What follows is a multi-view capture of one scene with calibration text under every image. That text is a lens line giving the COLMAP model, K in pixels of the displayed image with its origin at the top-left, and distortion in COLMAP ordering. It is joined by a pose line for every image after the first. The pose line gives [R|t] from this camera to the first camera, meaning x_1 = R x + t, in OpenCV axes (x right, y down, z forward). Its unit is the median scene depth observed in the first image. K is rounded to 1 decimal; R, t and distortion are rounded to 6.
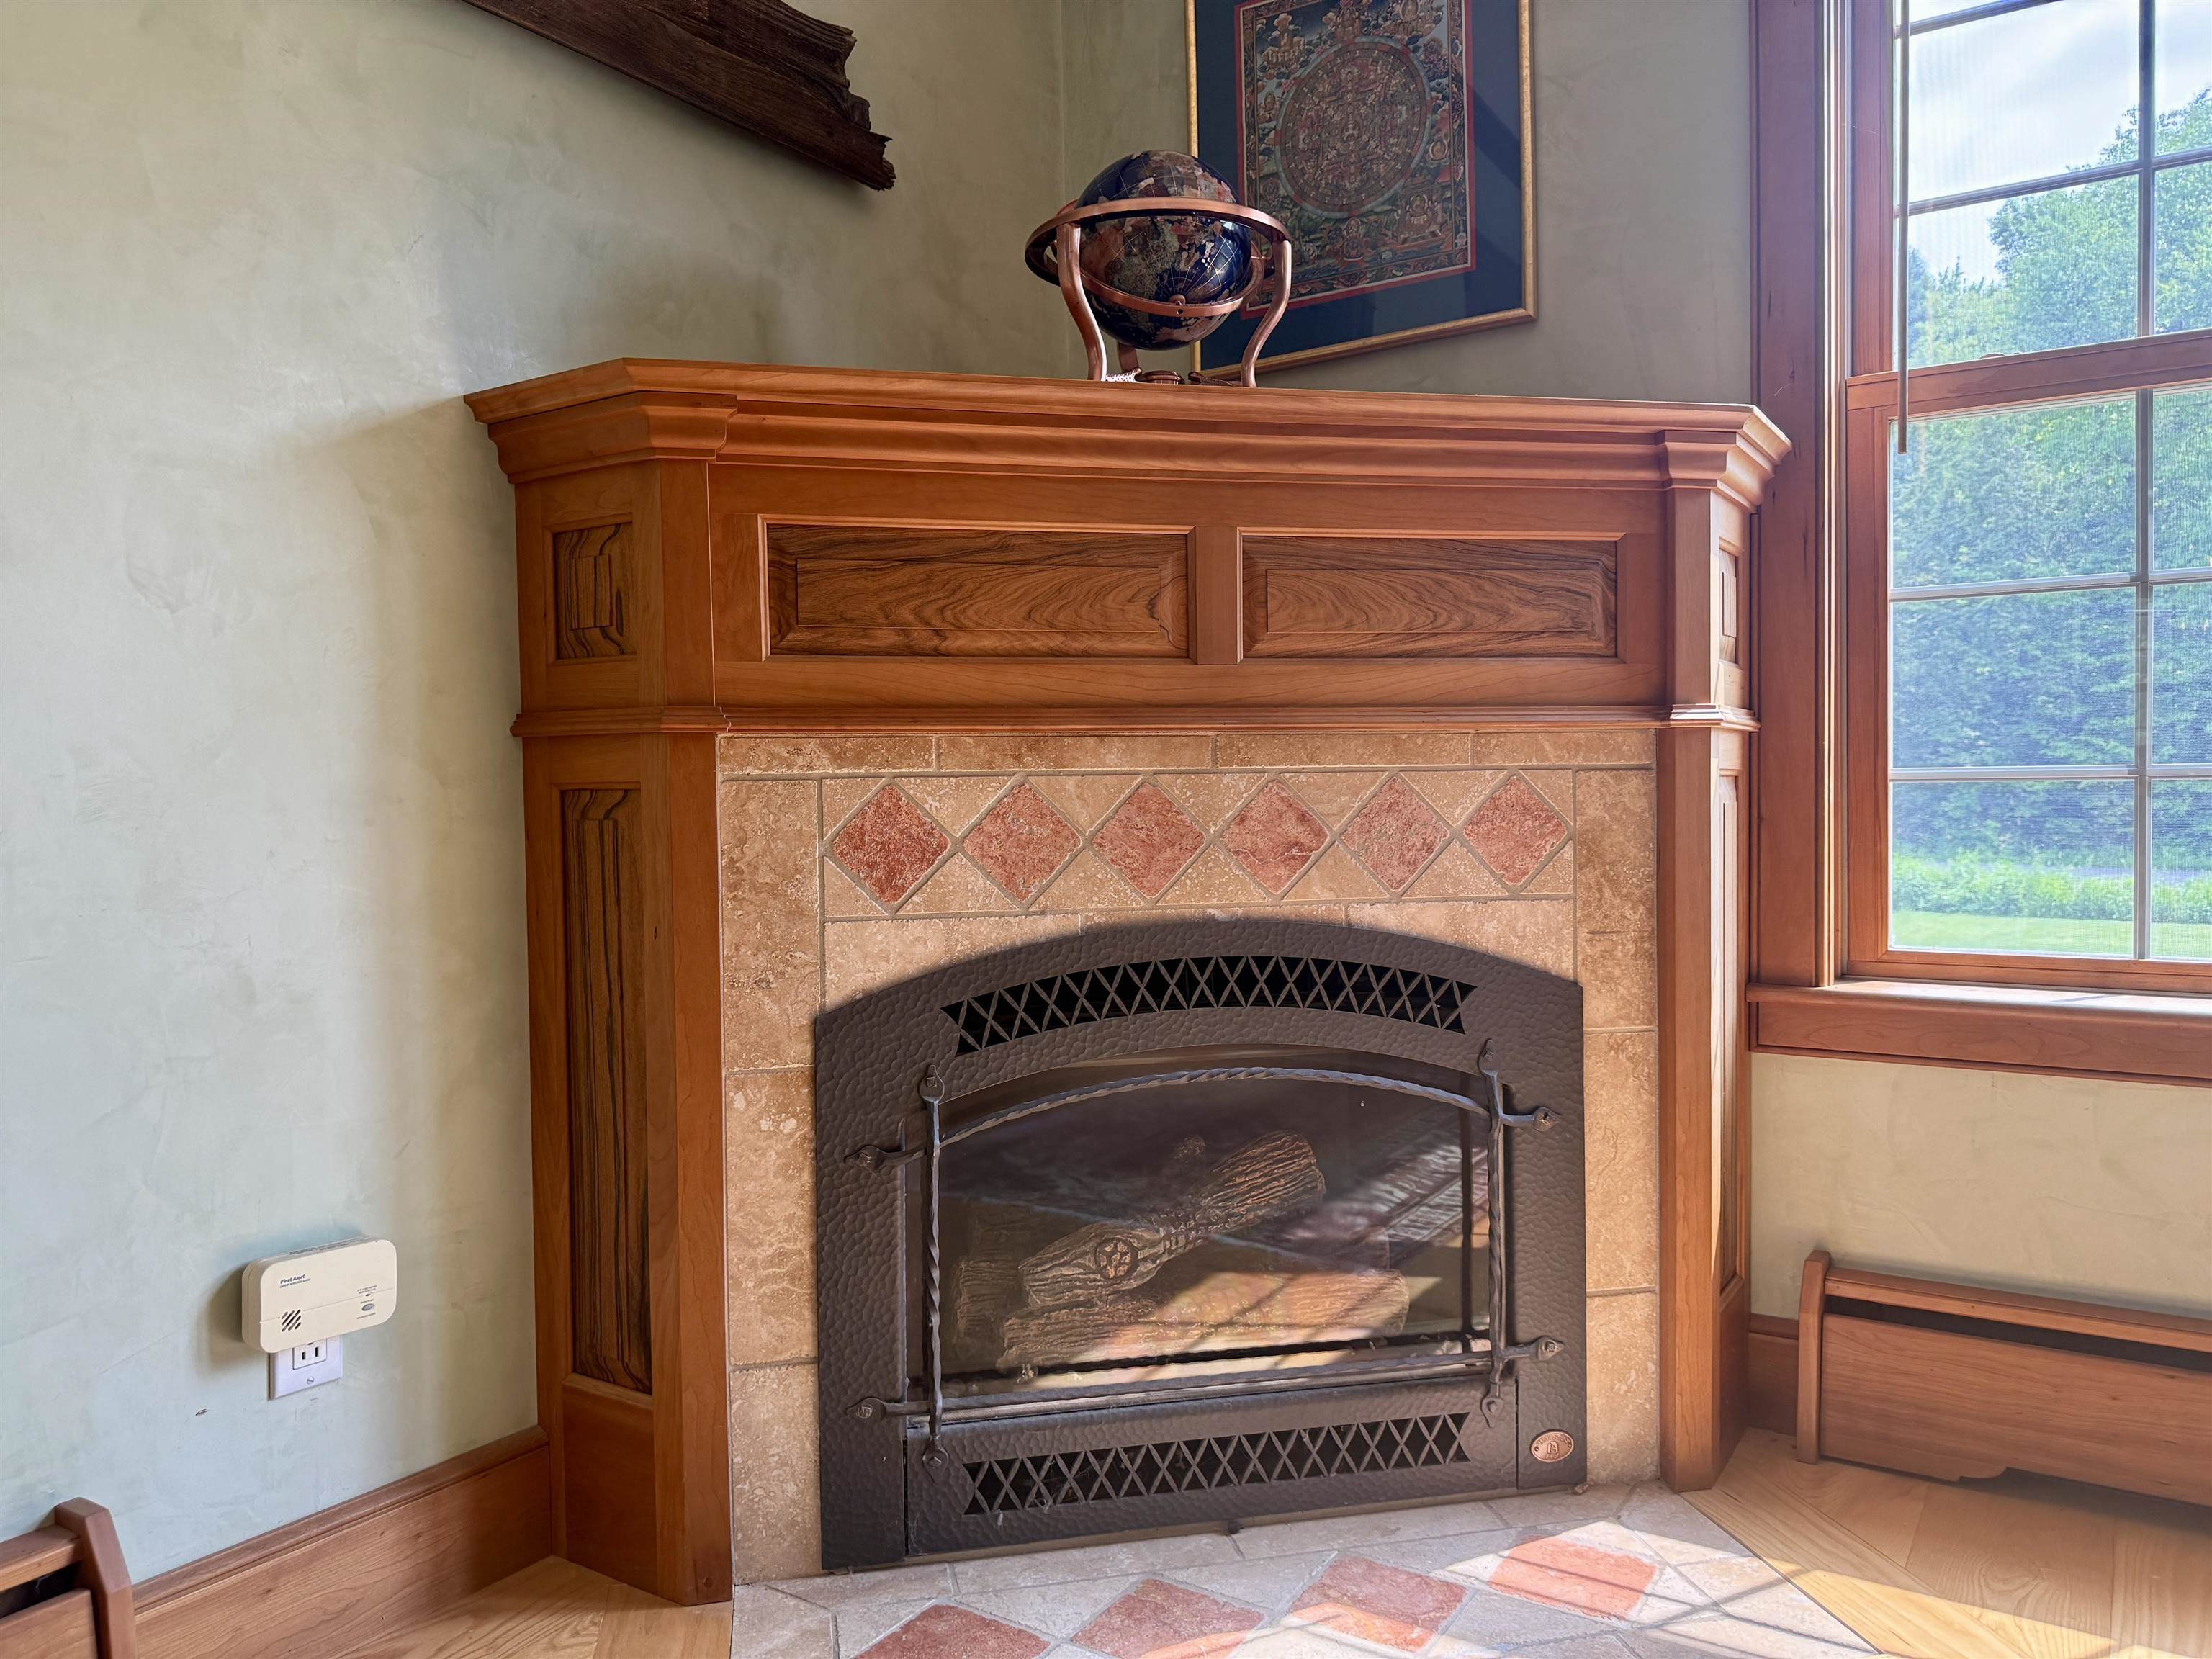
lens RADIAL K [[1571.8, 0, 1121.9], [0, 1571.8, 870.3], [0, 0, 1]] dist [0.039634, -0.045363]
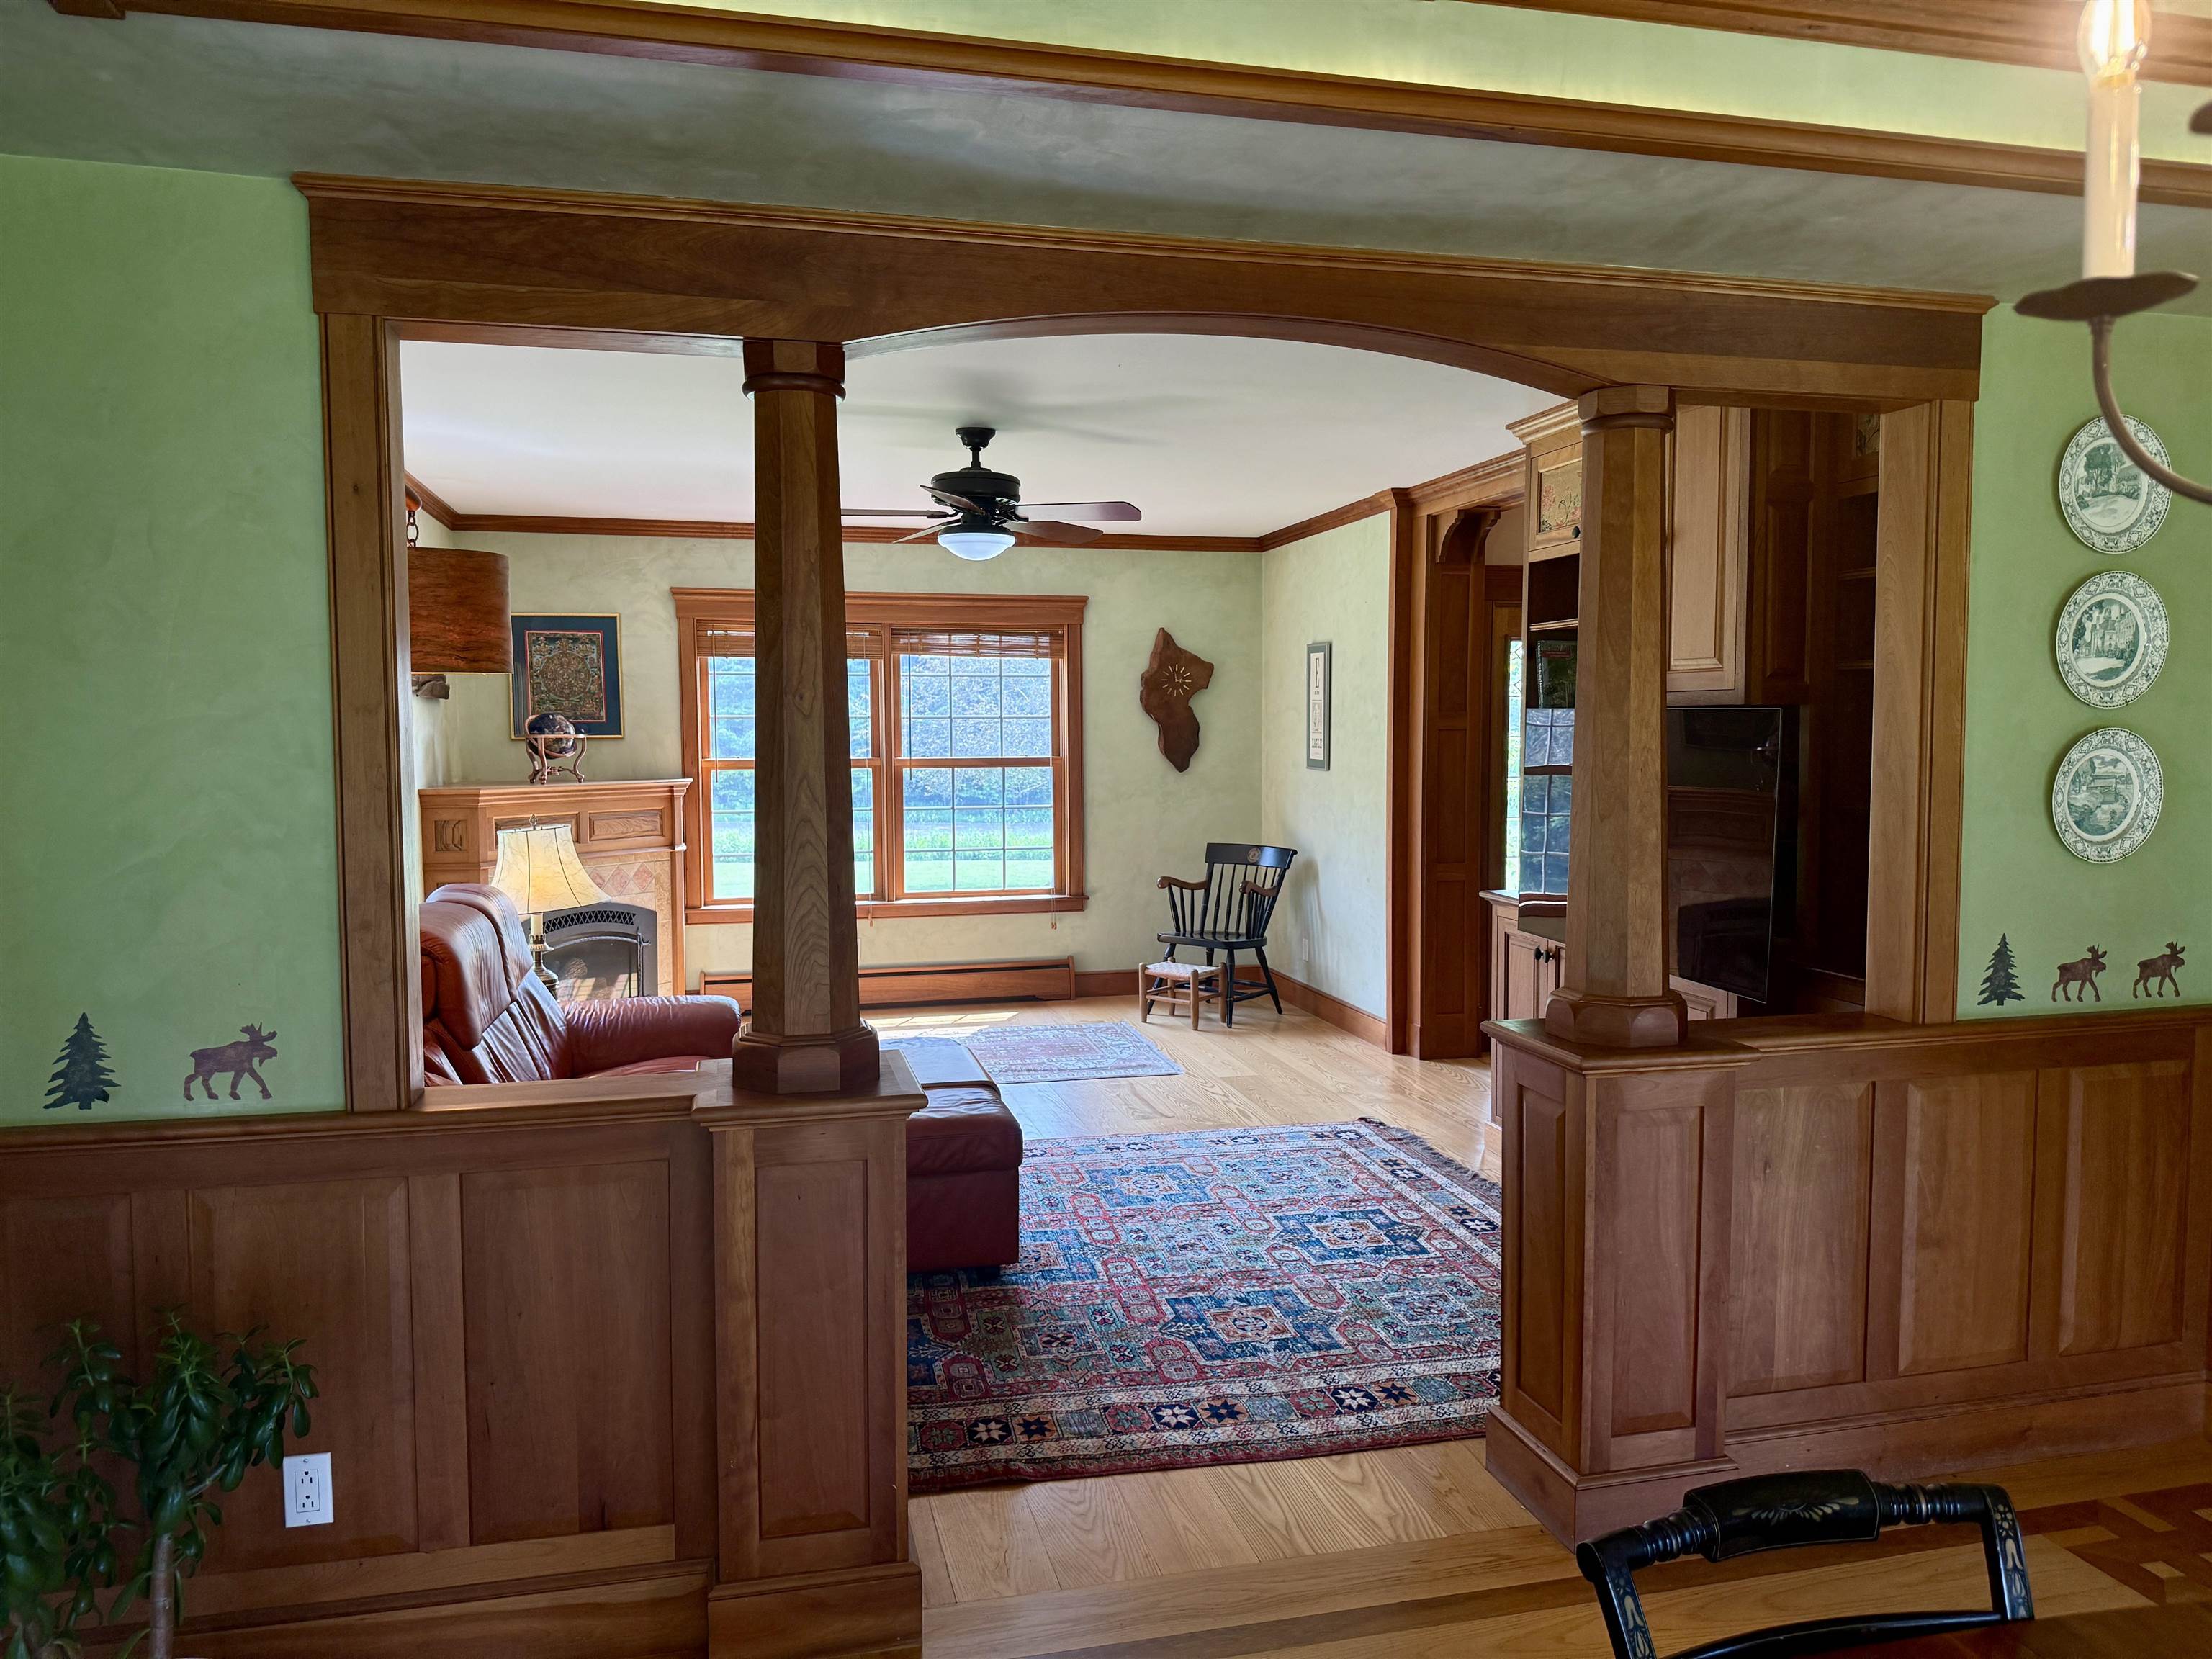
lens RADIAL K [[1571.8, 0, 1093.9], [0, 1571.8, 828.0], [0, 0, 1]] dist [0.039634, -0.045363]
pose [[0.687825, -0.035532, 0.725006, -2.064906], [0.030567, 0.999333, 0.019977, -0.211927], [-0.725233, 0.008420, 0.688452, -2.912829]]
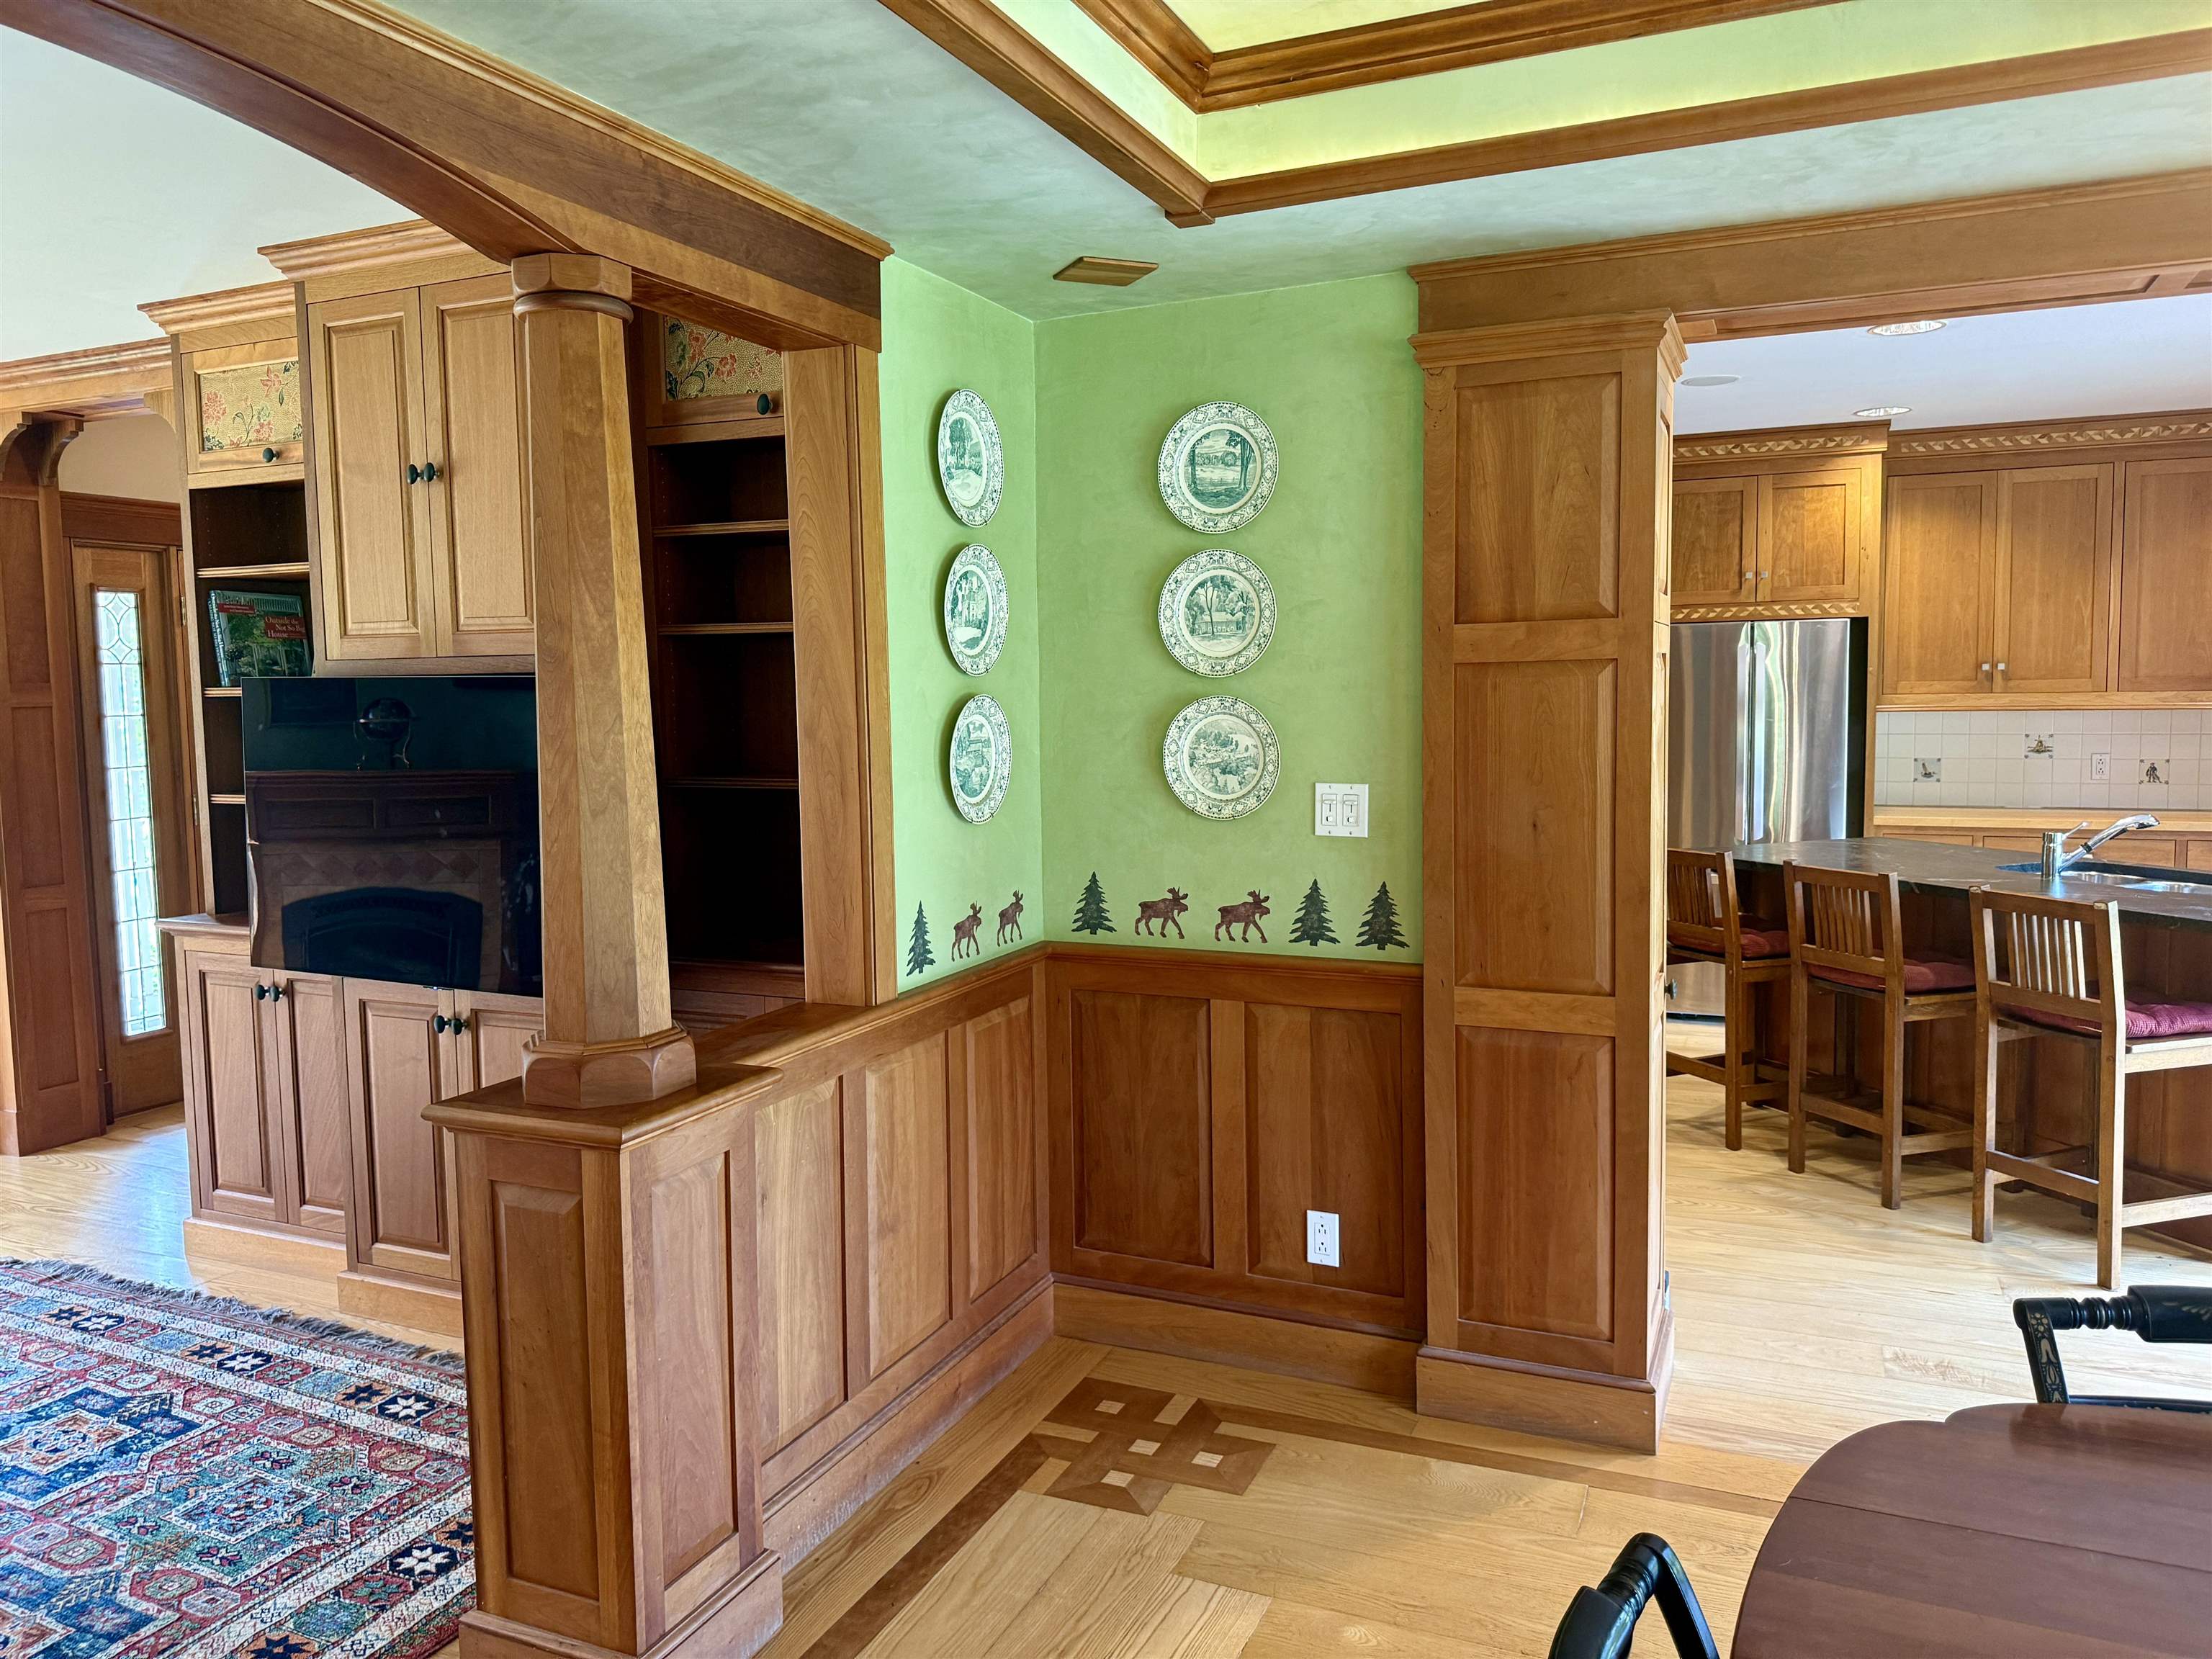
lens RADIAL K [[1571.8, 0, 1153.6], [0, 1571.8, 819.6], [0, 0, 1]] dist [0.039634, -0.045363]
pose [[-0.162785, -0.067387, 0.984358, -1.838765], [0.067250, 0.994587, 0.079209, -0.239863], [-0.984367, 0.079092, -0.157372, -2.411119]]
